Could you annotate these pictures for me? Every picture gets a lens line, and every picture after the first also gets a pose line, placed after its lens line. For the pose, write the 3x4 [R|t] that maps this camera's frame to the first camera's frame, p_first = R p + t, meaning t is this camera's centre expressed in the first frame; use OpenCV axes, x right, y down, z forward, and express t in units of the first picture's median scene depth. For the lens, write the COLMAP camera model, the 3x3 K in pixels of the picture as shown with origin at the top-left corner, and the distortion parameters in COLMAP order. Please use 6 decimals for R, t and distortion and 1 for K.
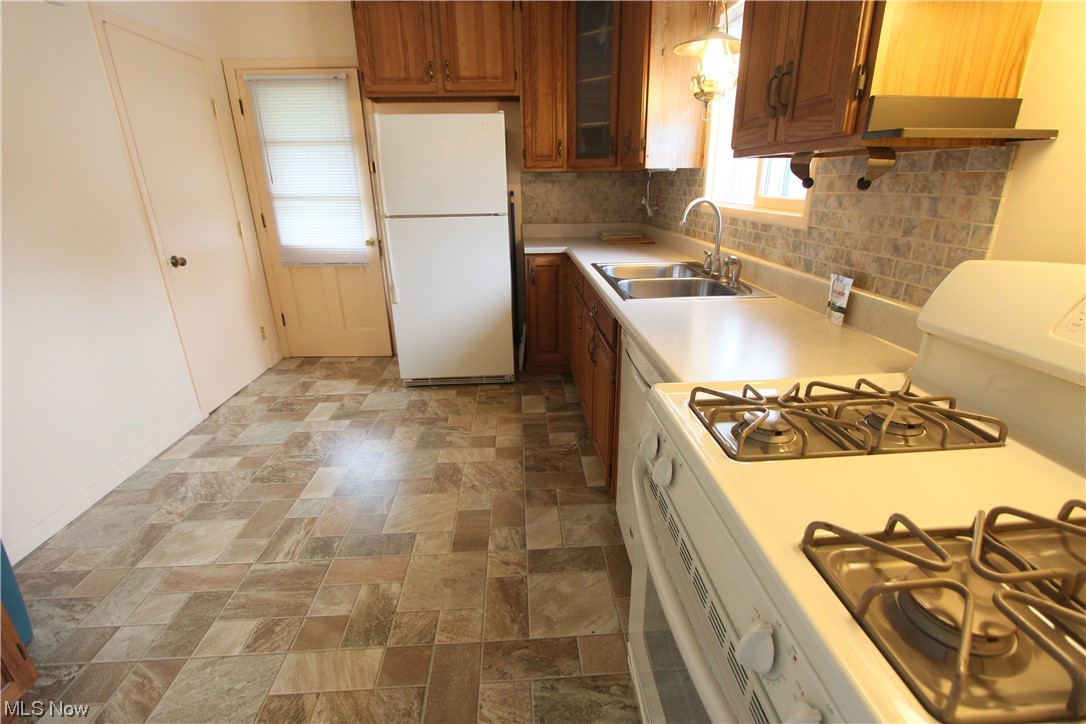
lens RADIAL K [[503.1, 0, 547.8], [0, 503.1, 370.7], [0, 0, 1]] dist [-0.016161, 0.001668]
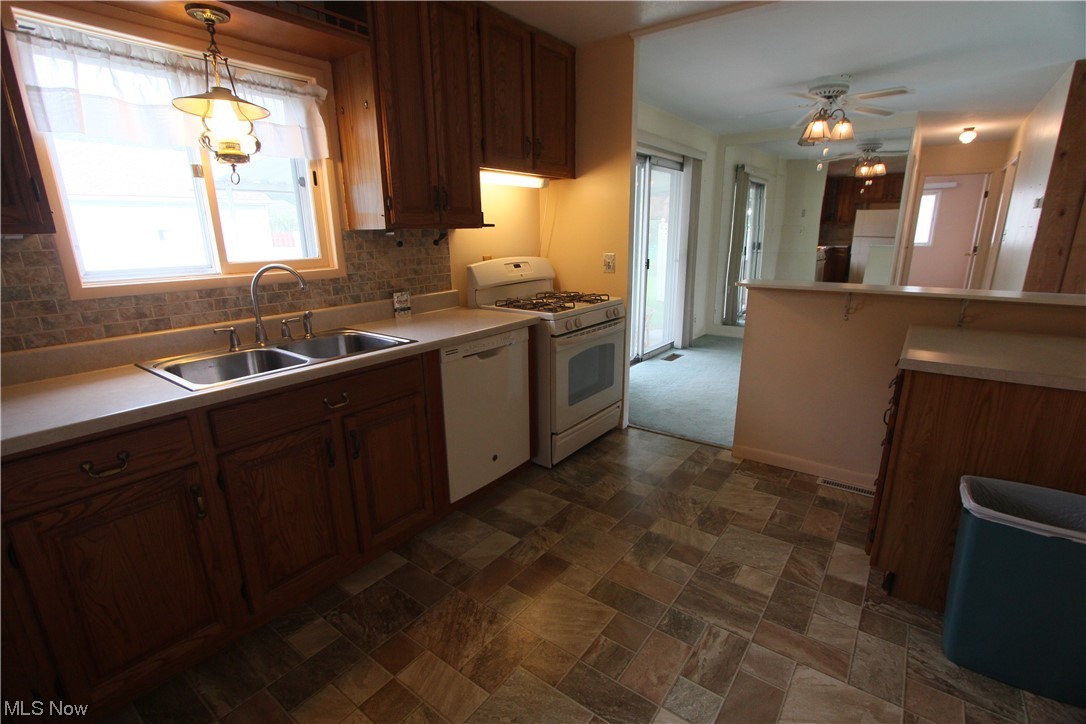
lens RADIAL K [[503.1, 0, 547.7], [0, 503.1, 370.8], [0, 0, 1]] dist [-0.016161, 0.001668]
pose [[-0.761624, -0.153478, 0.629582, -0.528837], [0.248350, 0.828236, 0.502342, -0.380393], [-0.598541, 0.538952, -0.592689, 0.983678]]
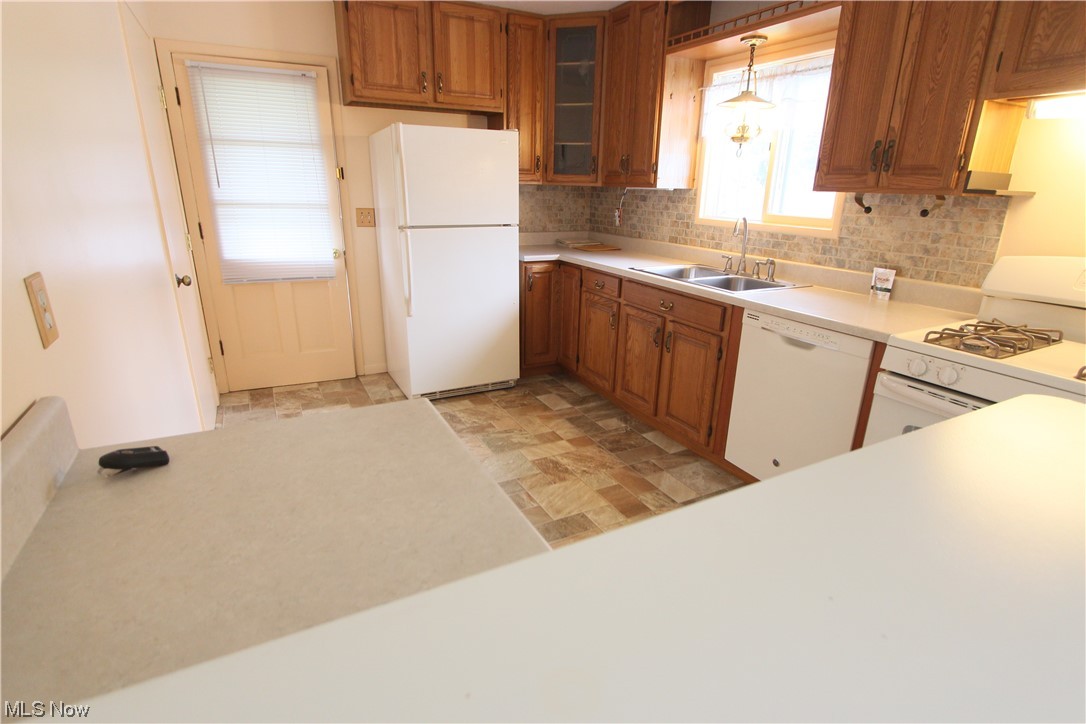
lens RADIAL K [[549.0, 0, 547.7], [0, 549.0, 368.0], [0, 0, 1]] dist [-0.009772, -0.000378]
pose [[0.911230, -0.103040, 0.398800, -0.555292], [0.117008, 0.993073, -0.010769, 0.007369], [-0.394928, 0.056476, 0.916974, -0.069874]]
